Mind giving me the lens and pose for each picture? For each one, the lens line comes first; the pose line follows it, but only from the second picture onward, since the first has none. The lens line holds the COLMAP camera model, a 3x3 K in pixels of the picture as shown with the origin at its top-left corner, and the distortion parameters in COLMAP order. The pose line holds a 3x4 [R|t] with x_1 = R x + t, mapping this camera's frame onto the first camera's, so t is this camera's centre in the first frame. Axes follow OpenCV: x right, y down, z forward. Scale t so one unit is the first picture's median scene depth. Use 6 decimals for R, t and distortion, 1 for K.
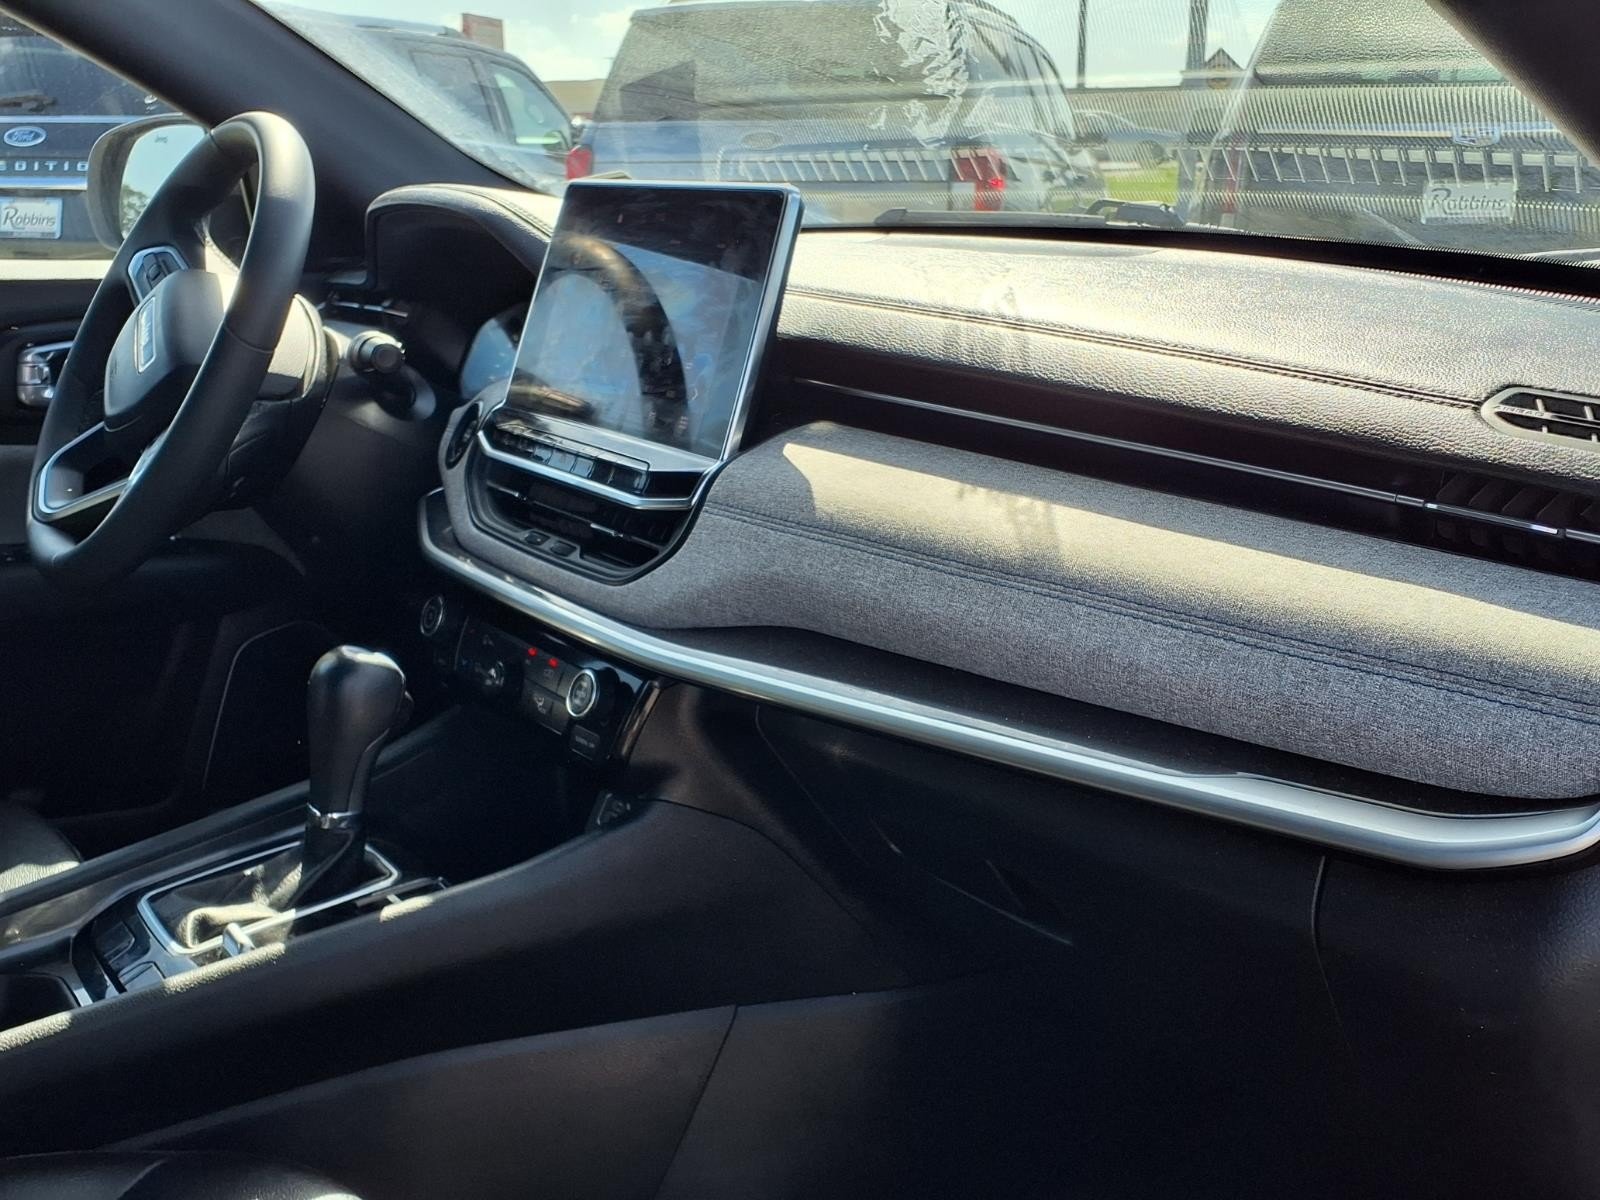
lens RADIAL K [[1583.5, 0, 801.6], [0, 1583.5, 621.4], [0, 0, 1]] dist [0.166411, -0.539939]
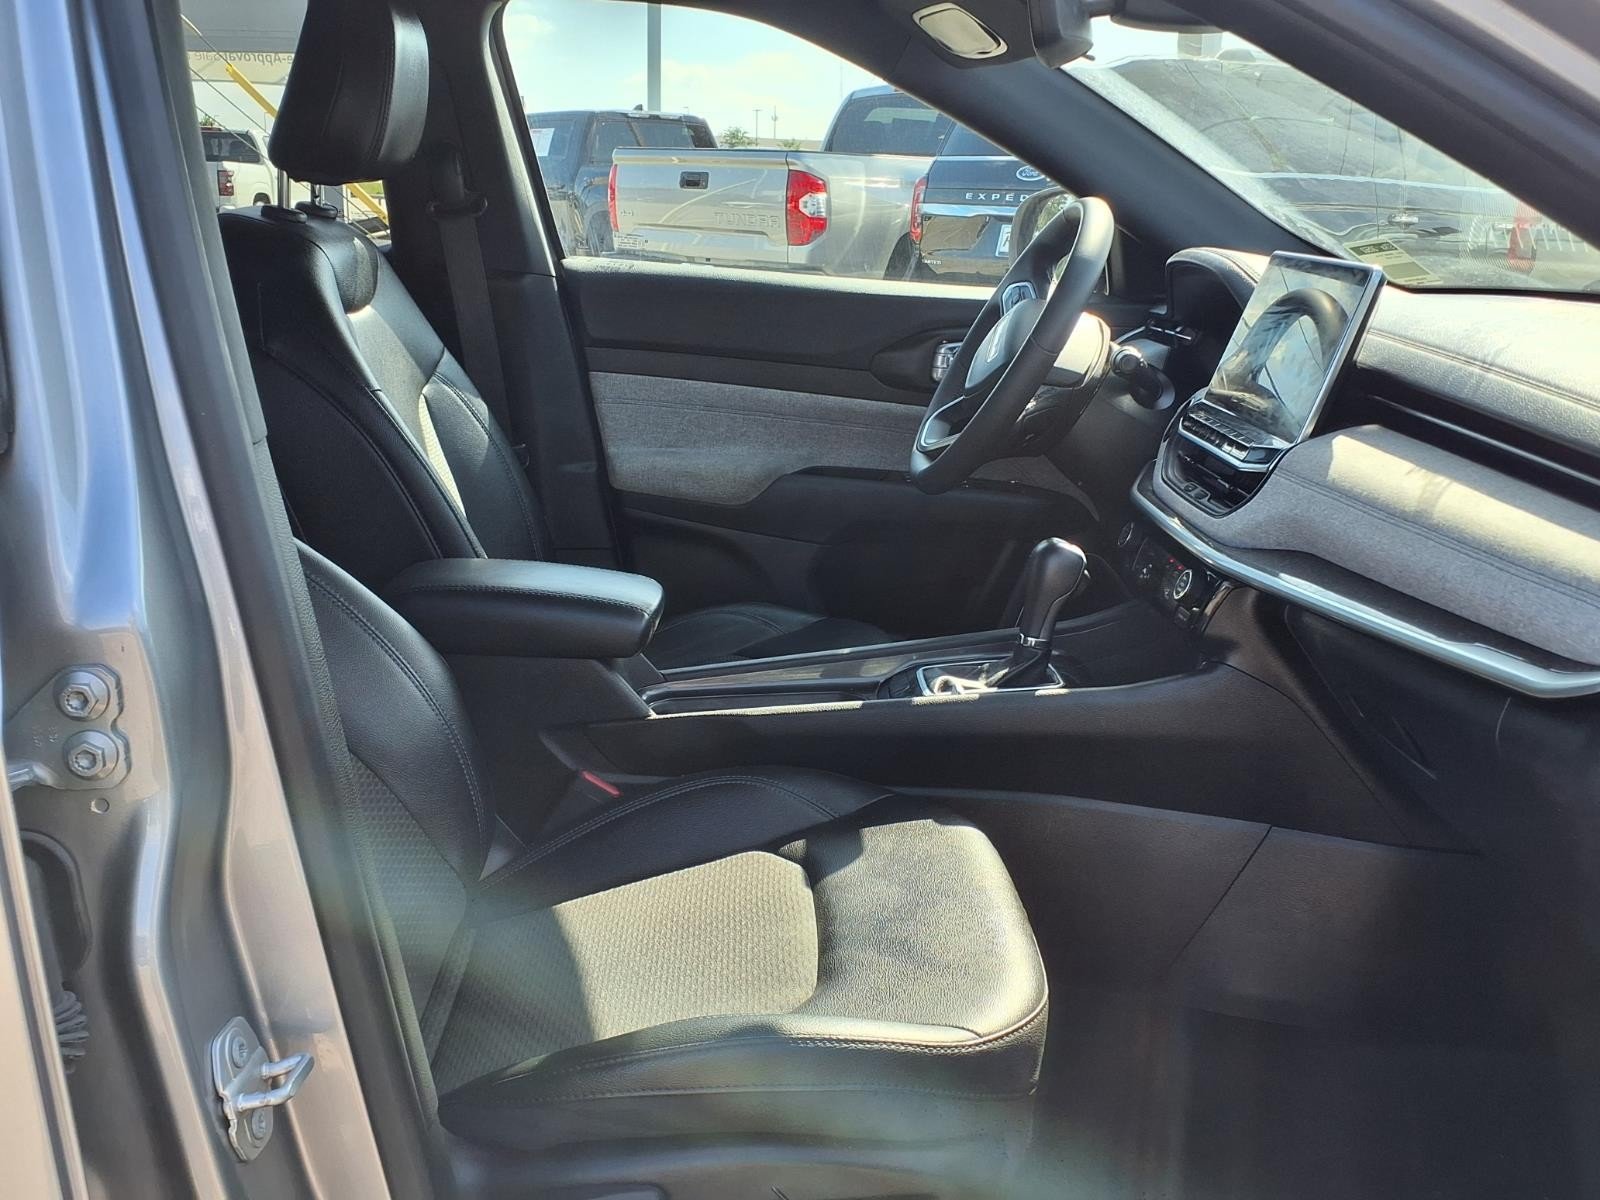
lens RADIAL K [[1205.8, 0, 800.0], [0, 1205.8, 600.0], [0, 0, 1]] dist [0.003663, -0.073112]
pose [[0.840364, 0.175662, -0.512768, 0.132758], [-0.161976, 0.984186, 0.071700, 0.031672], [0.517255, 0.022802, 0.855528, -0.173288]]
